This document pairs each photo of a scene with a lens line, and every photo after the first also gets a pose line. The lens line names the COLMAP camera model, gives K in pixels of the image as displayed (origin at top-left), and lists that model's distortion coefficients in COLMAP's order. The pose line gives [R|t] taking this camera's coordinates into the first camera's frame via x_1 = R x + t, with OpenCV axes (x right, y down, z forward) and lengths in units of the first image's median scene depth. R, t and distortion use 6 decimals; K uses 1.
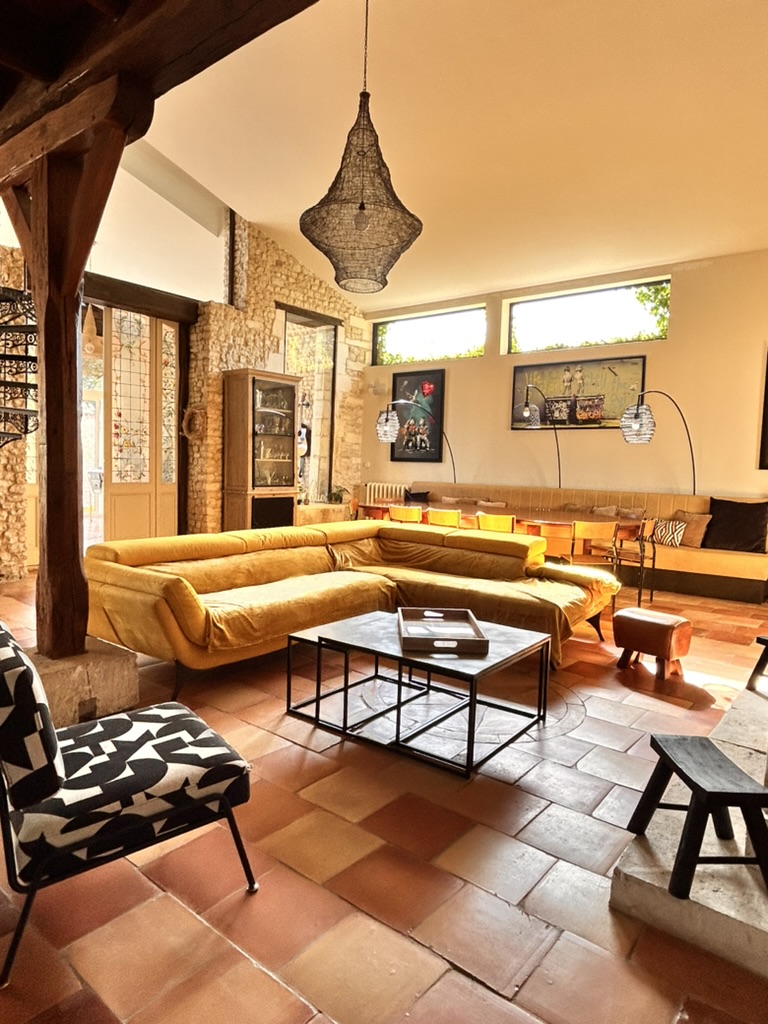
lens RADIAL K [[642.3, 0, 384.0], [0, 642.3, 514.3], [0, 0, 1]] dist [-0.002787, -0.000507]
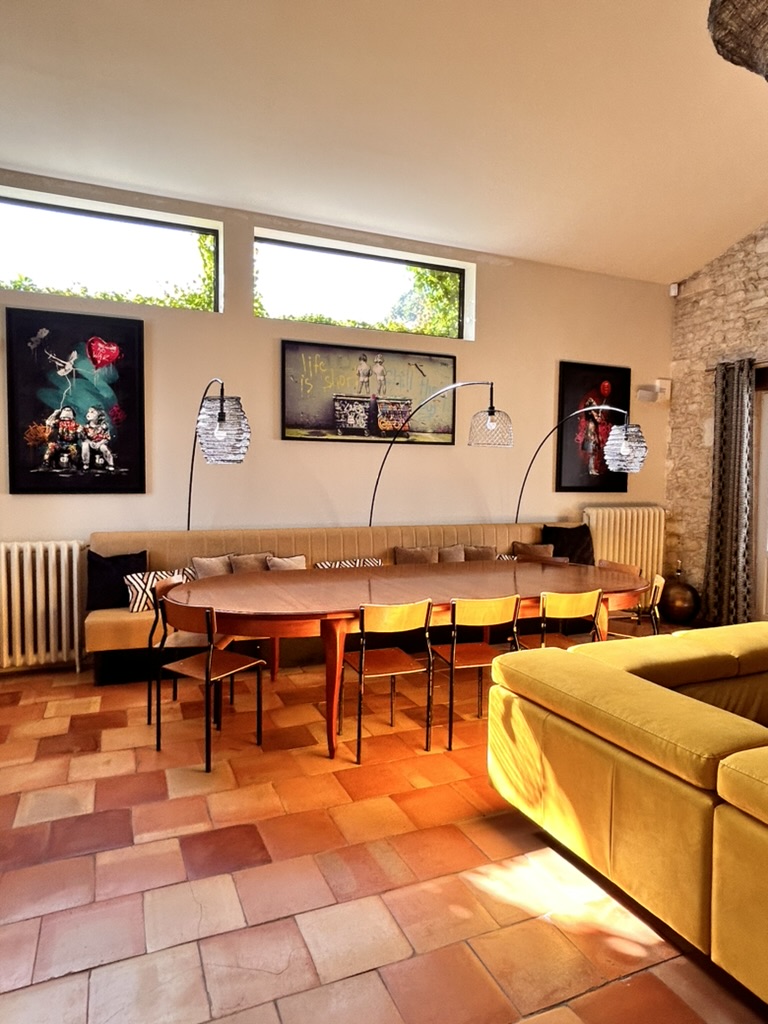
lens RADIAL K [[642.3, 0, 386.2], [0, 642.3, 509.4], [0, 0, 1]] dist [-0.002787, -0.000507]
pose [[0.461781, -0.071217, 0.884130, -0.338160], [0.070373, 0.996571, 0.043518, -0.087169], [-0.884198, 0.042123, 0.465210, 0.646718]]
